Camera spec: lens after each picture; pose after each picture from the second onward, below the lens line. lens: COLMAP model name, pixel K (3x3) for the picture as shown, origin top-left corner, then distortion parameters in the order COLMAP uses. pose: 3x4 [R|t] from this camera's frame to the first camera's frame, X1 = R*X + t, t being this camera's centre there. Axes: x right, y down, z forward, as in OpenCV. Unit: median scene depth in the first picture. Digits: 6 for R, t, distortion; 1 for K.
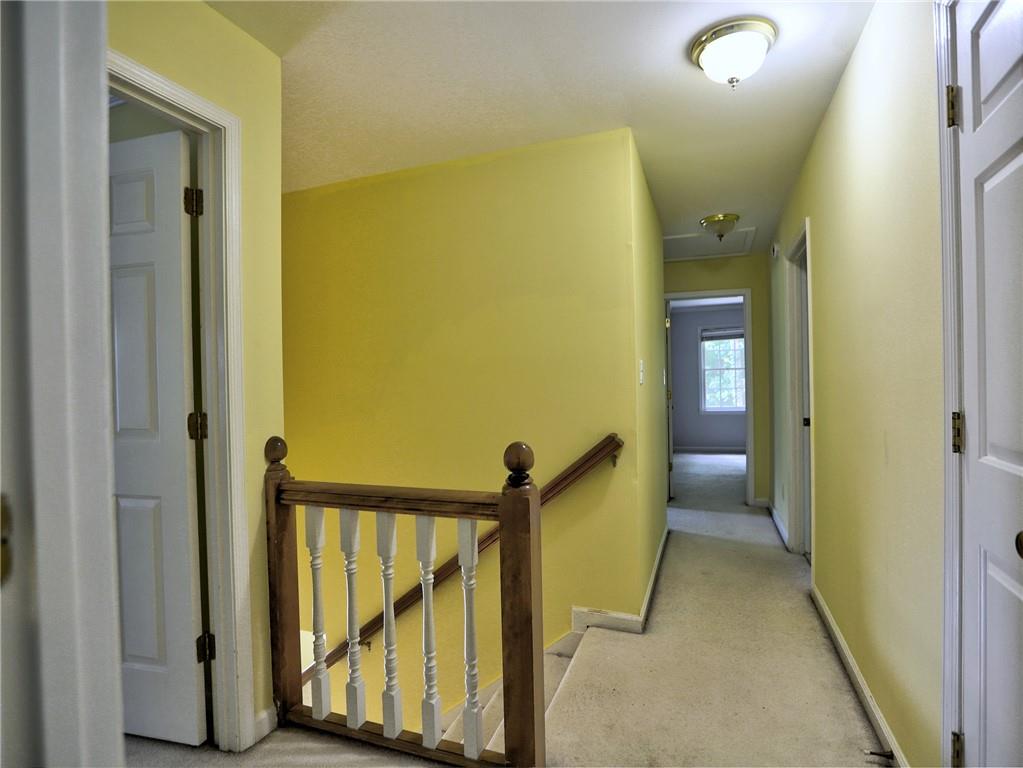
lens RADIAL K [[528.4, 0, 517.1], [0, 528.4, 386.5], [0, 0, 1]] dist [-0.051316, 0.021167]
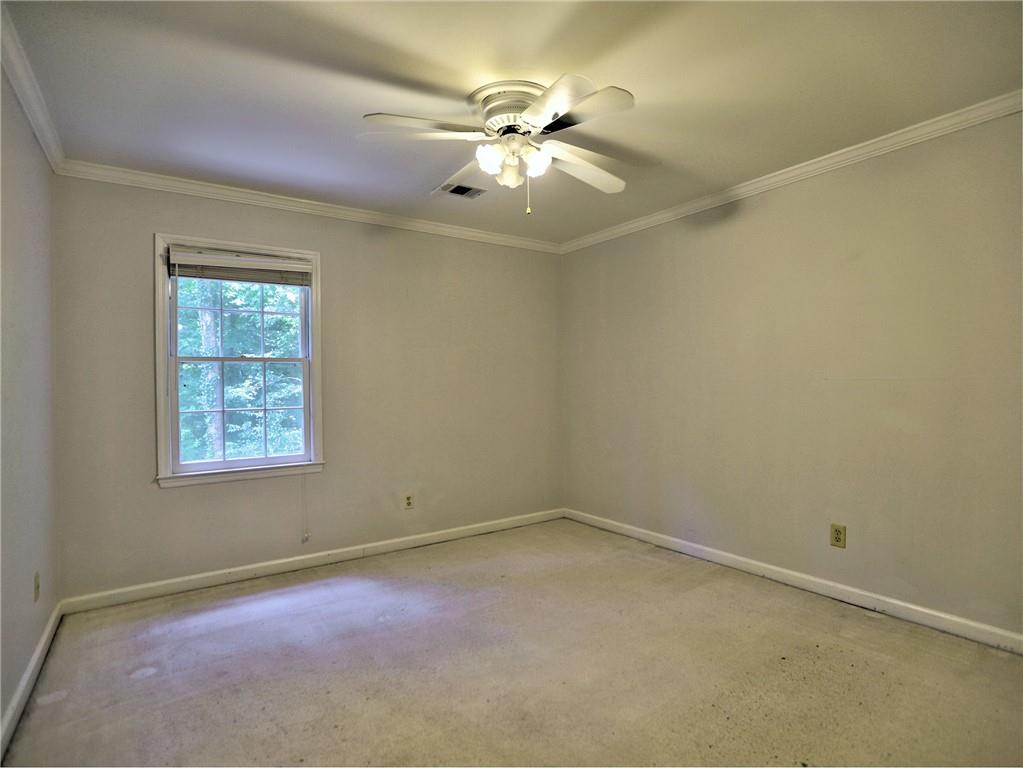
lens RADIAL K [[528.4, 0, 517.1], [0, 528.4, 386.5], [0, 0, 1]] dist [-0.051316, 0.021167]
pose [[0.536938, 0.011585, 0.843542, 0.179774], [-0.003405, 0.999927, -0.011565, -0.010751], [-0.843615, 0.003337, 0.536939, 0.603788]]
